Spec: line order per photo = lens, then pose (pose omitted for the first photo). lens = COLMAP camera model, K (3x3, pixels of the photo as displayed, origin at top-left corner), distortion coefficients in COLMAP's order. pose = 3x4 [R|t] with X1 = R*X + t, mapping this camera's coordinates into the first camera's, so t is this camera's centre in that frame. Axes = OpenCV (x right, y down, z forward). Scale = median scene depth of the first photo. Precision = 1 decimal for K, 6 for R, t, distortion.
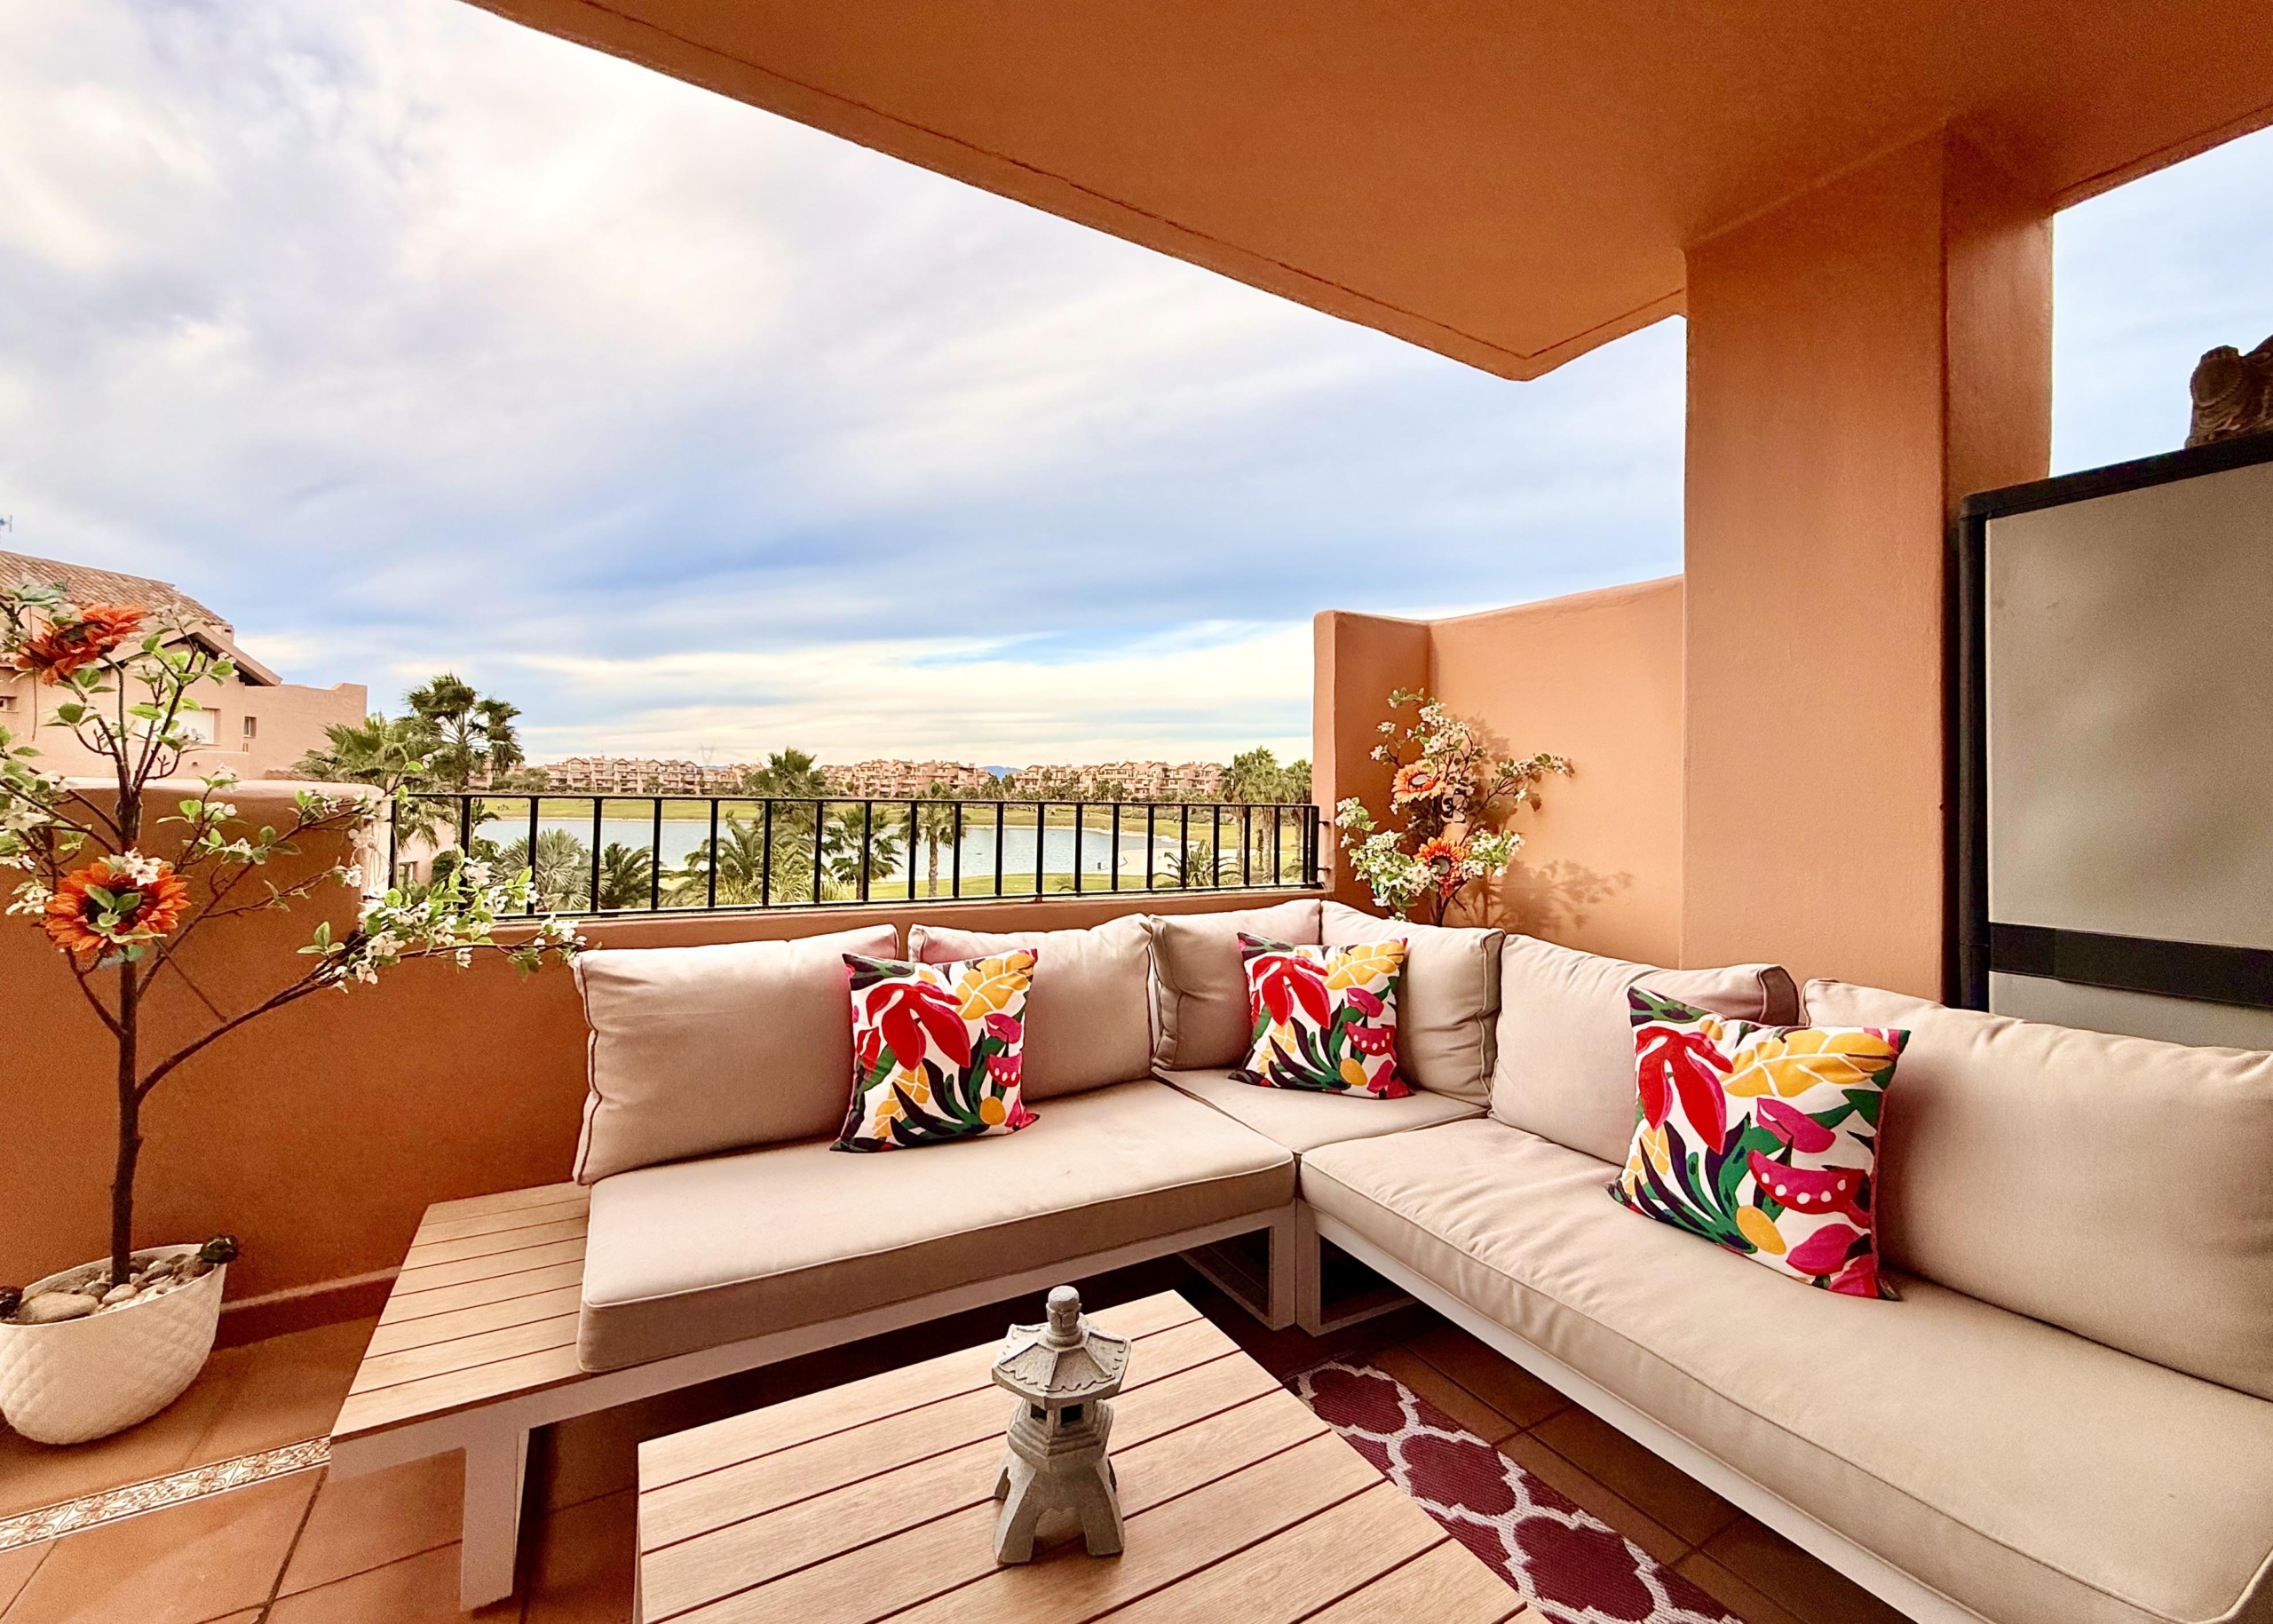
lens RADIAL K [[910.4, 0, 1144.2], [0, 910.4, 759.5], [0, 0, 1]] dist [0.002256, -0.000034]
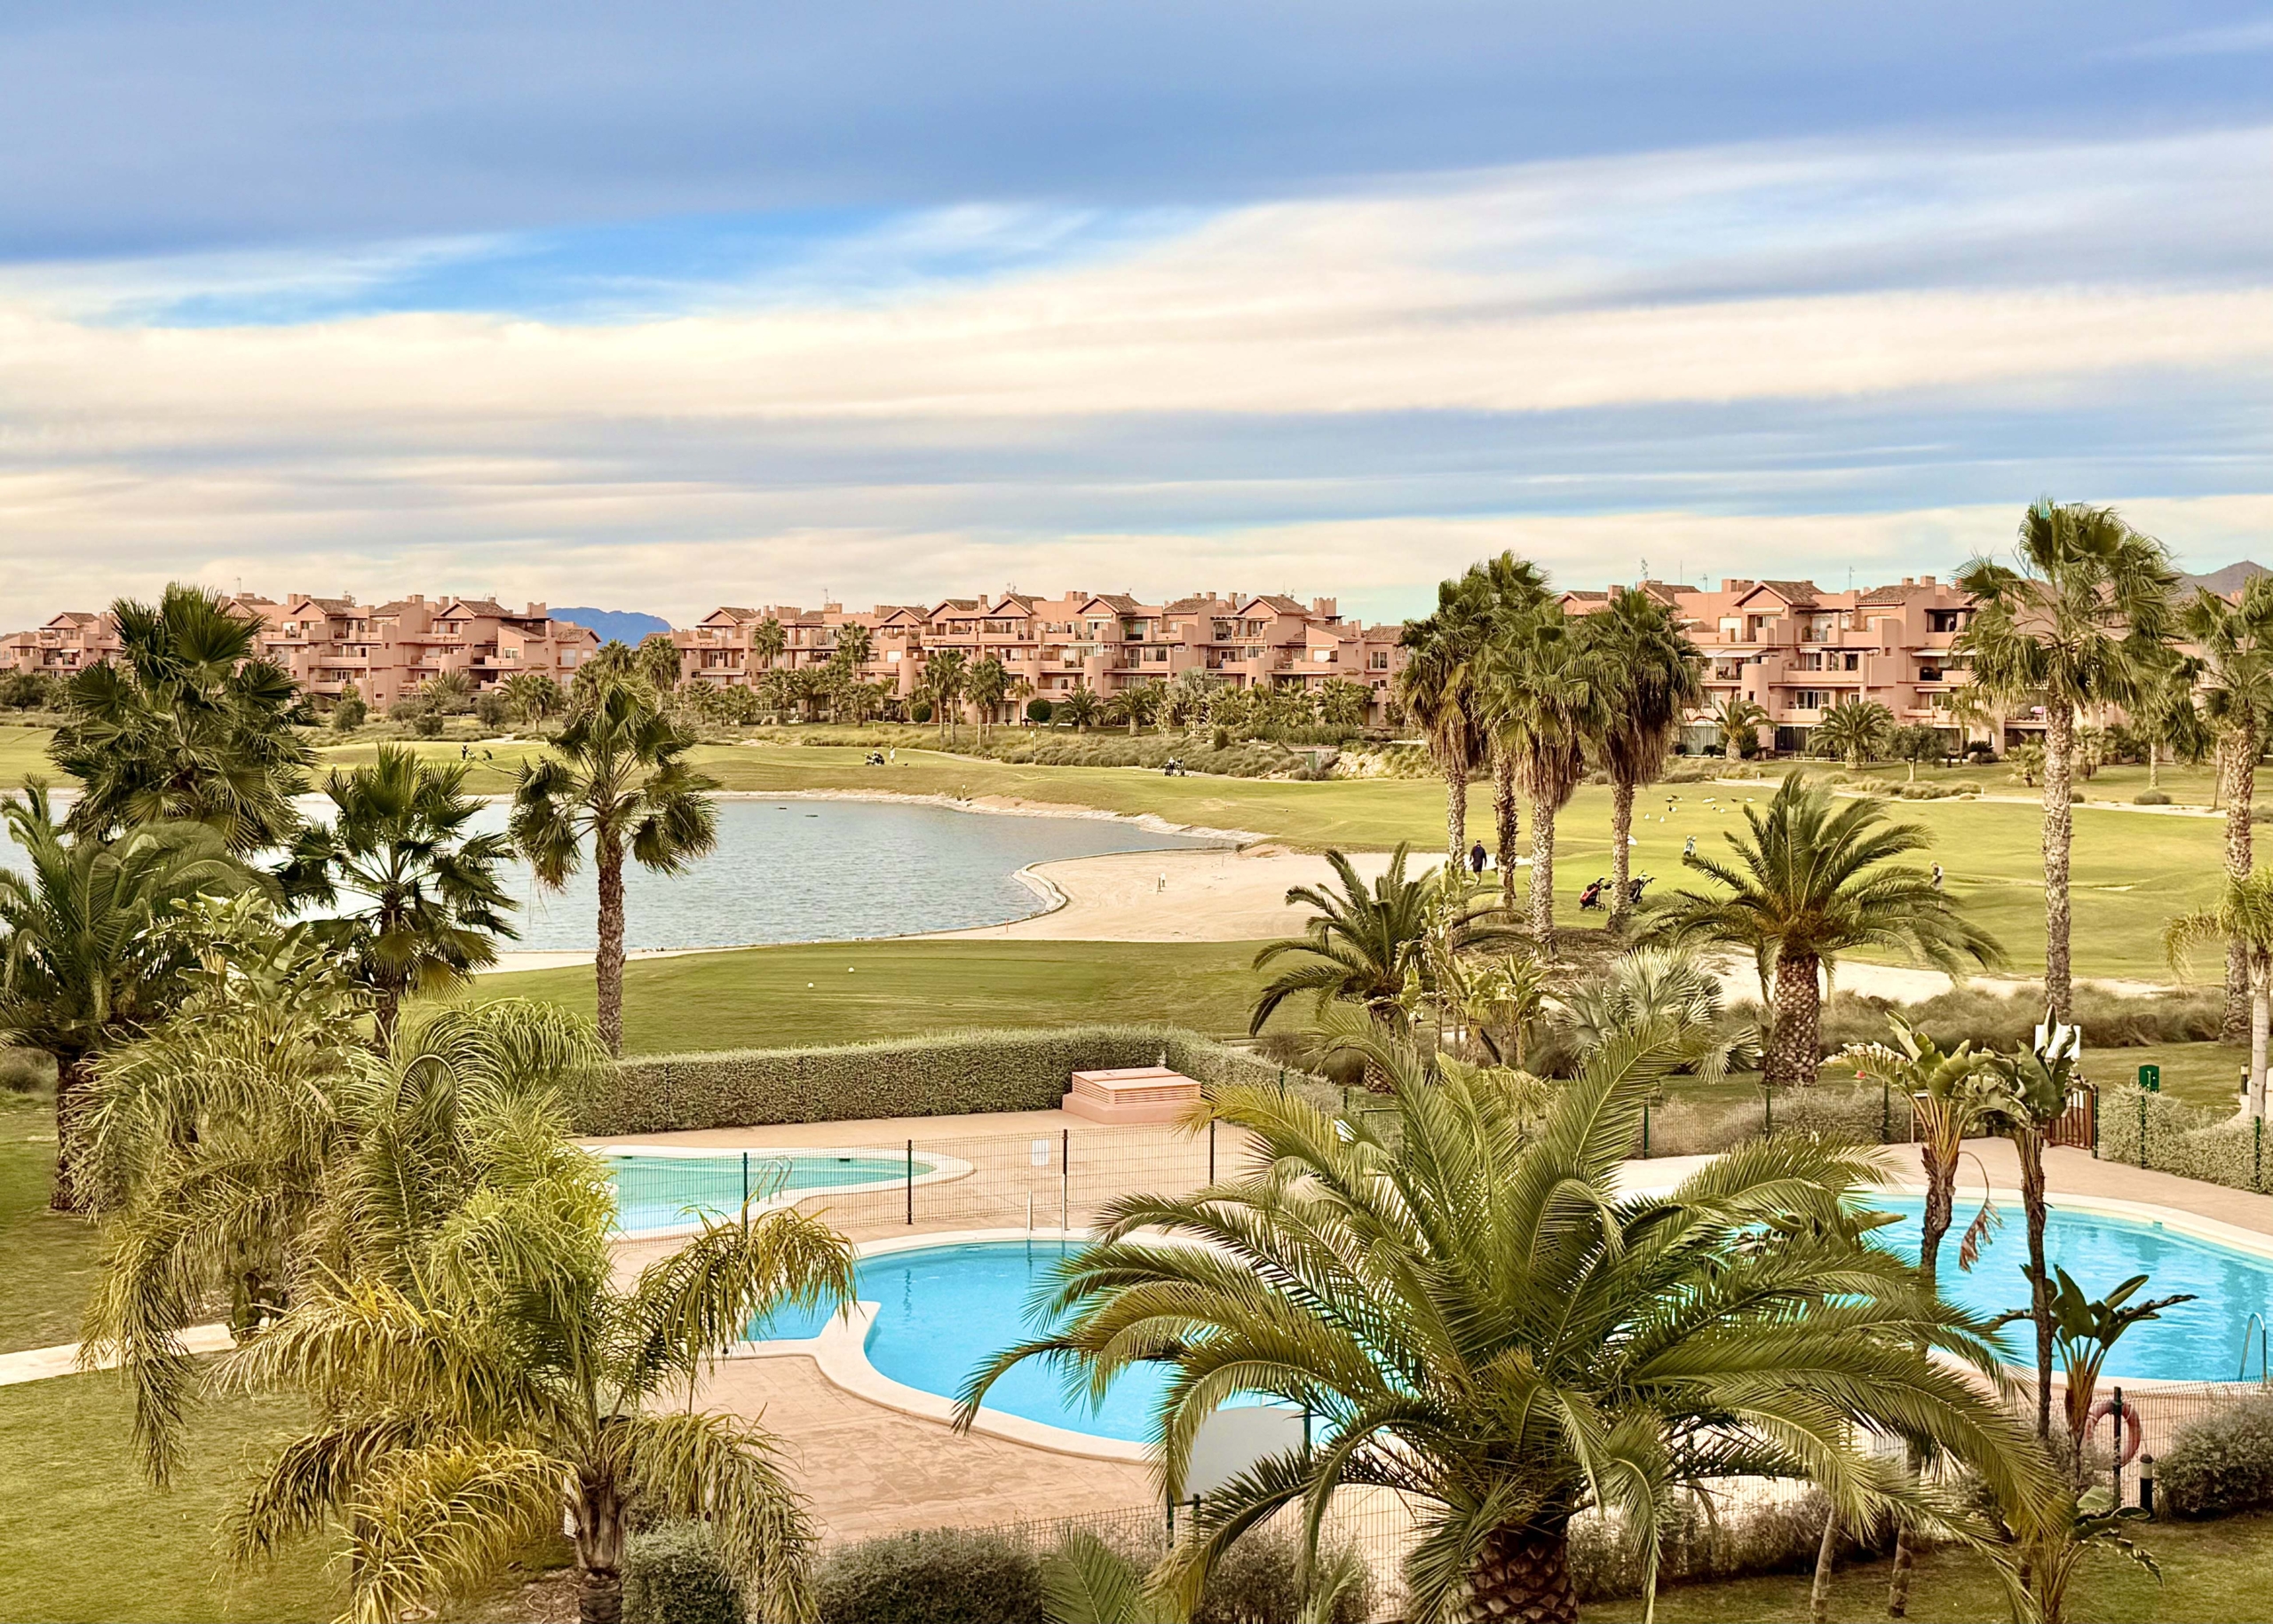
lens RADIAL K [[2710.8, 0, 1116.1], [0, 2710.8, 699.4], [0, 0, 1]] dist [0.151076, 0.000000]
pose [[0.998210, -0.012686, 0.058447, -1.681266], [0.010019, 0.998905, 0.045695, -0.177300], [-0.058963, -0.045028, 0.997244, 0.223963]]
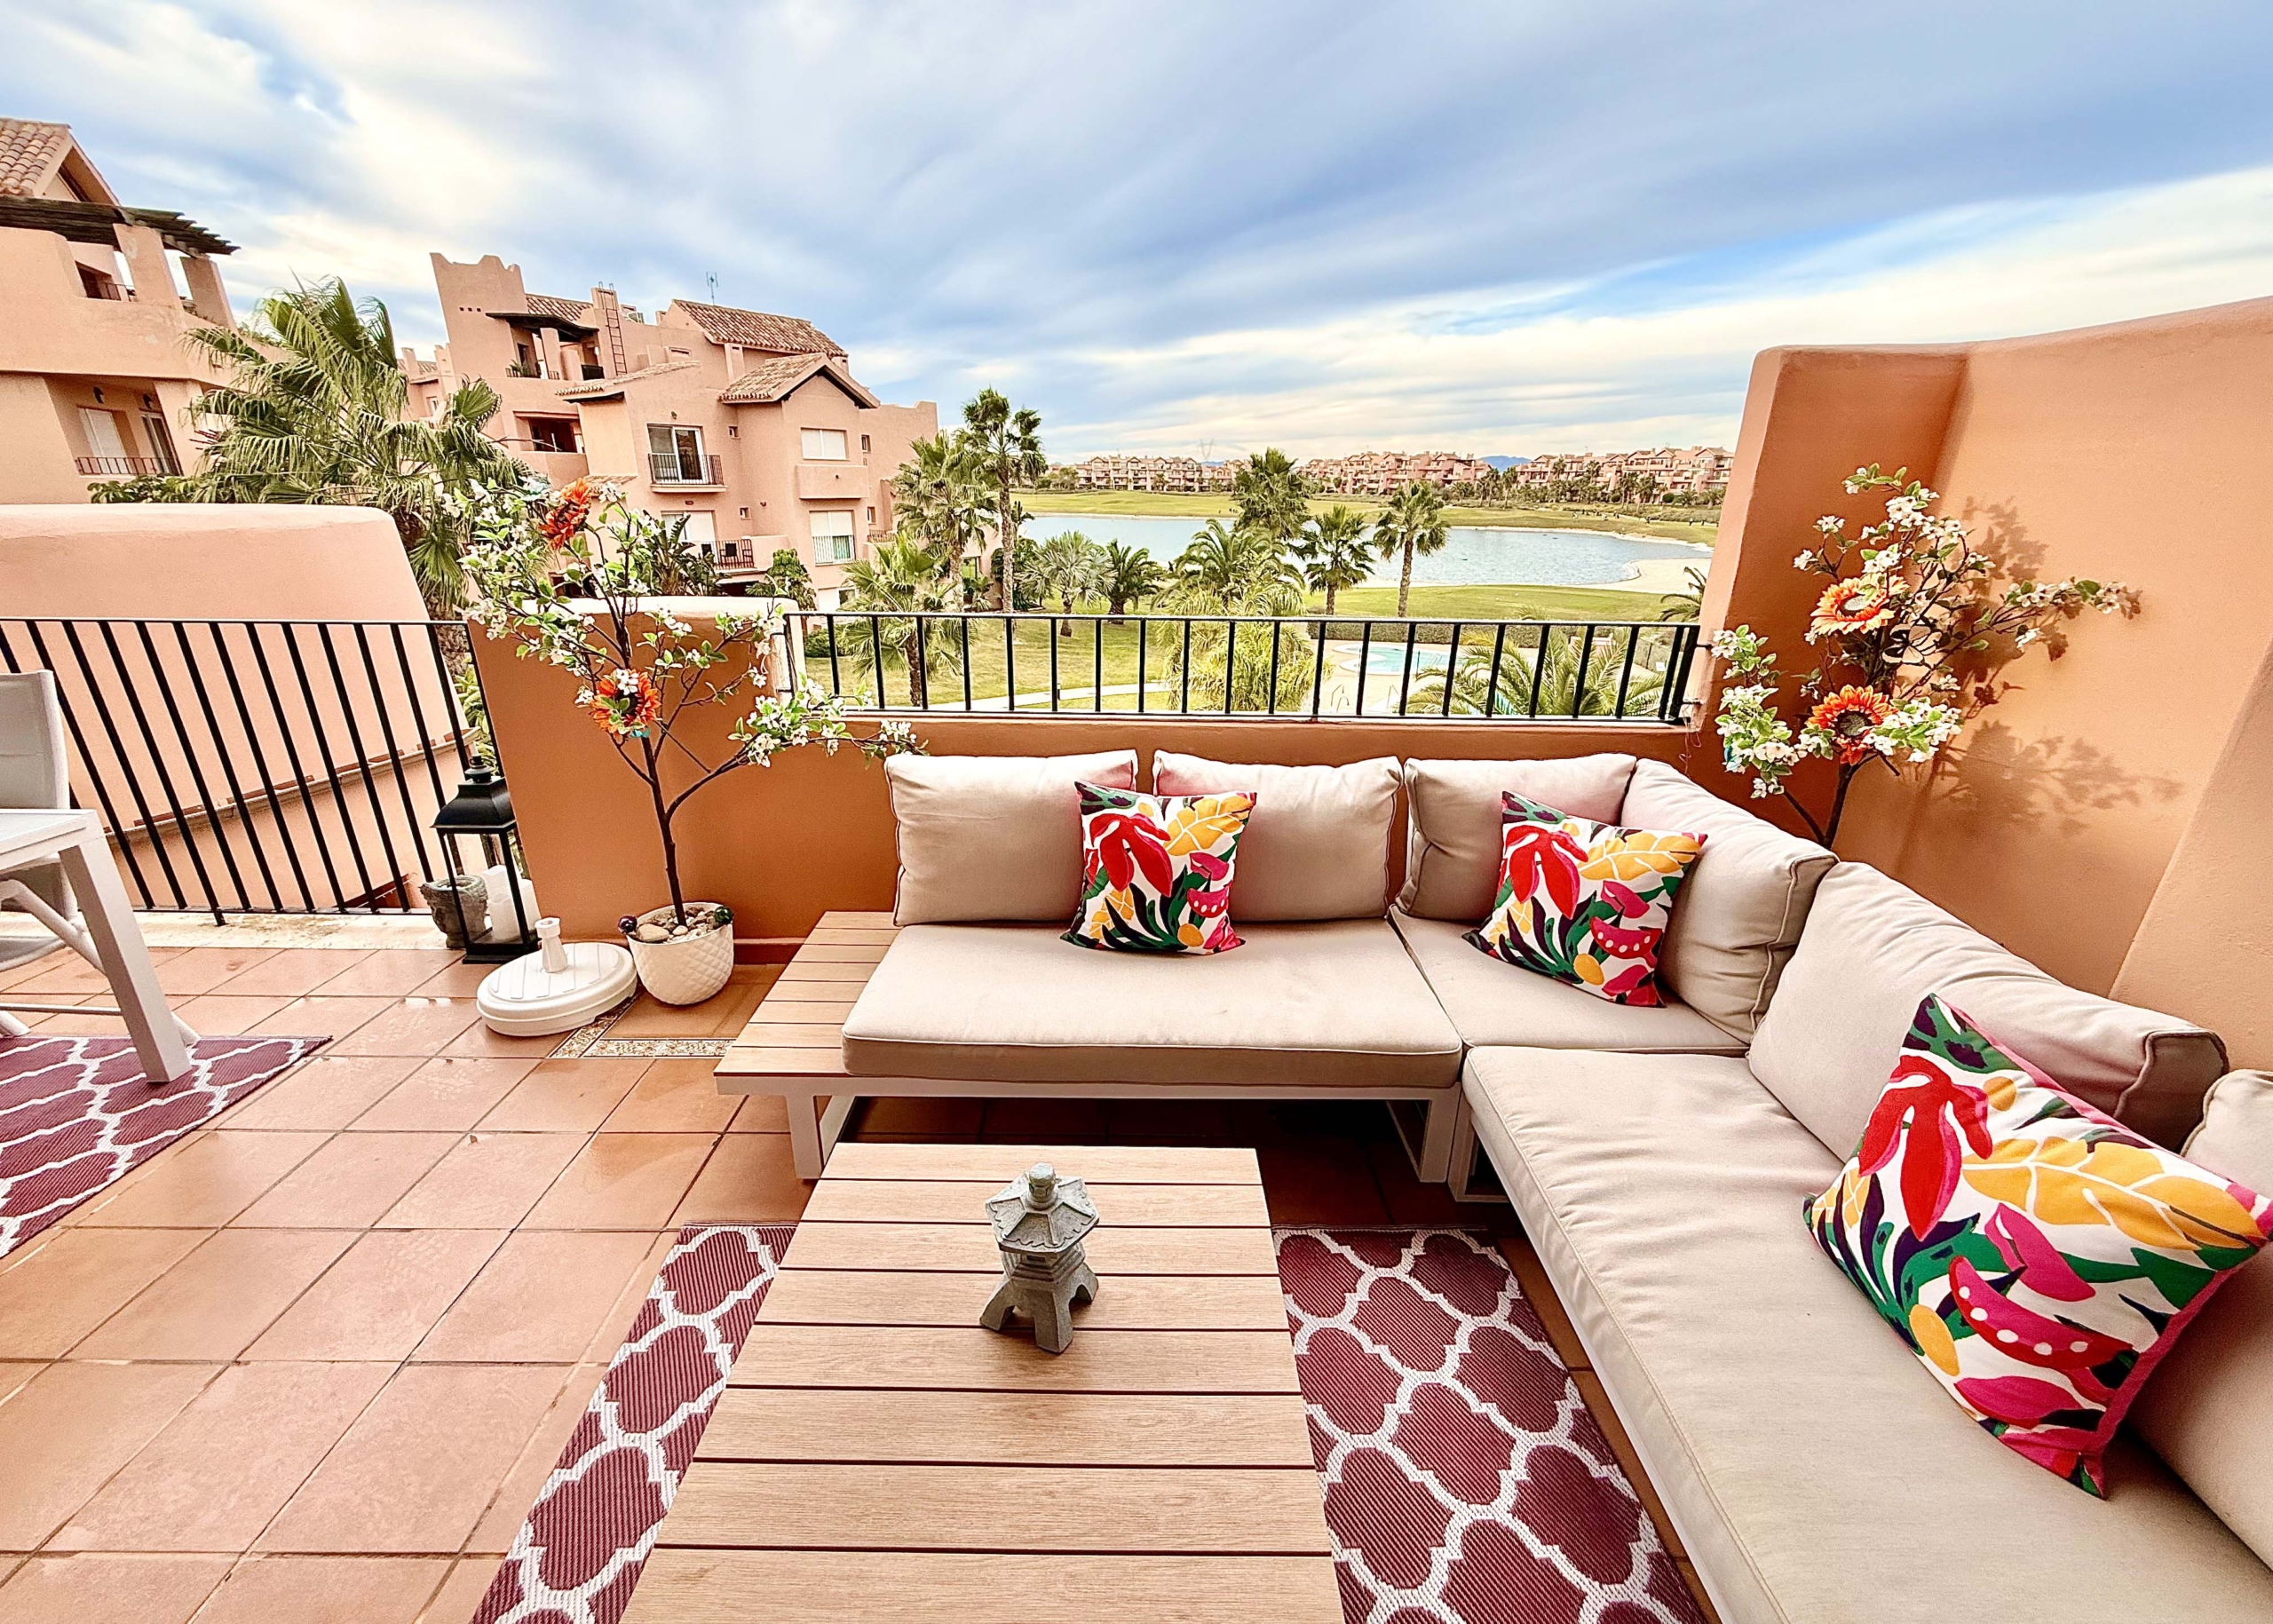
lens RADIAL K [[910.4, 0, 1145.8], [0, 910.4, 803.8], [0, 0, 1]] dist [0.002256, -0.000034]
pose [[0.870666, 0.157835, -0.465864, 0.232061], [0.022515, 0.933337, 0.358294, -0.136675], [0.491360, -0.322443, 0.809071, 0.104713]]
